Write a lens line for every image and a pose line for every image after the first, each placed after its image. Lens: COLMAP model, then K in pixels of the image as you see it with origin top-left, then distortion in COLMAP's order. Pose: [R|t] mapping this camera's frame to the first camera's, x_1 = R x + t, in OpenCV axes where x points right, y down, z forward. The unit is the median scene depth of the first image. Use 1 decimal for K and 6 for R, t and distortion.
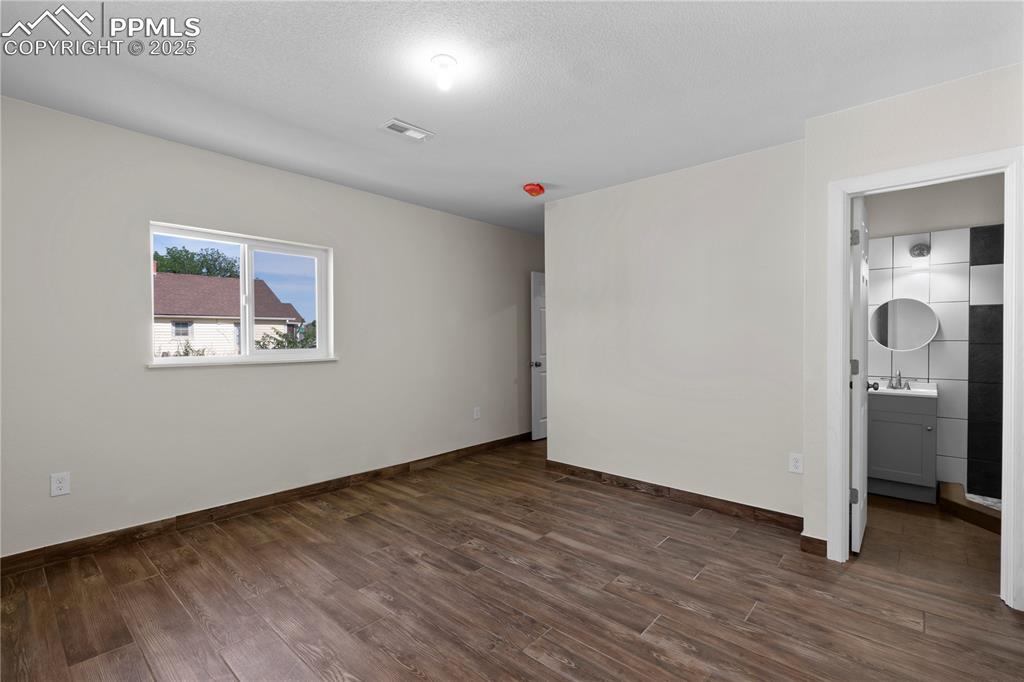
lens RADIAL K [[463.7, 0, 504.5], [0, 463.7, 339.6], [0, 0, 1]] dist [-0.003487, 0.000163]
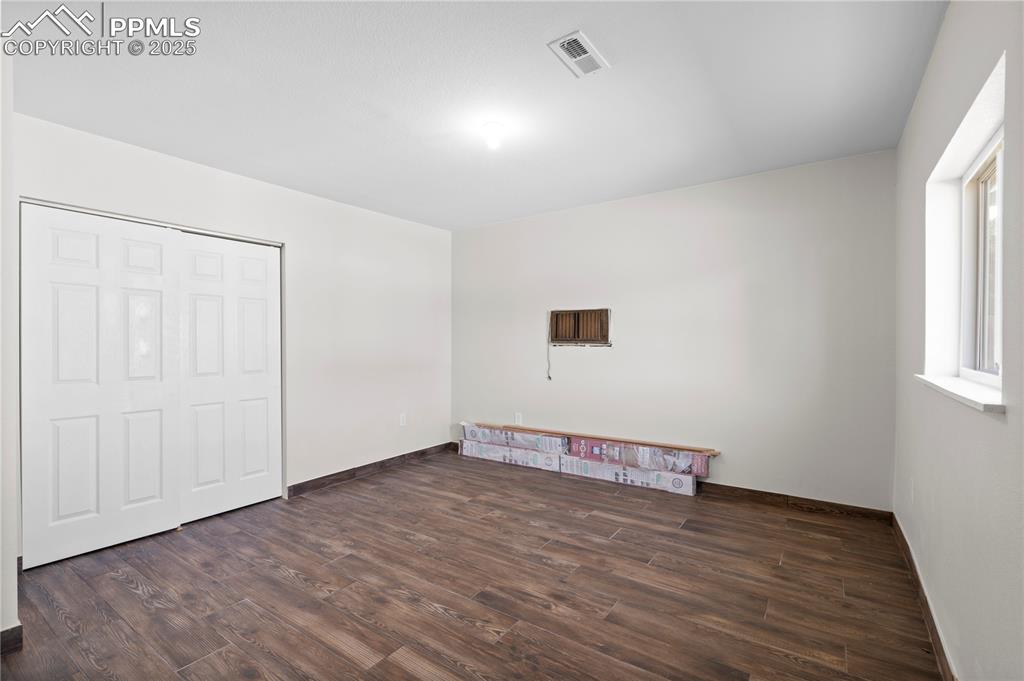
lens RADIAL K [[463.7, 0, 507.0], [0, 463.7, 341.9], [0, 0, 1]] dist [-0.003487, 0.000163]
pose [[-0.992143, 0.006649, -0.124929, -0.002963], [0.005899, 0.999962, 0.006372, -0.008417], [0.124967, 0.005585, -0.992145, 1.848232]]
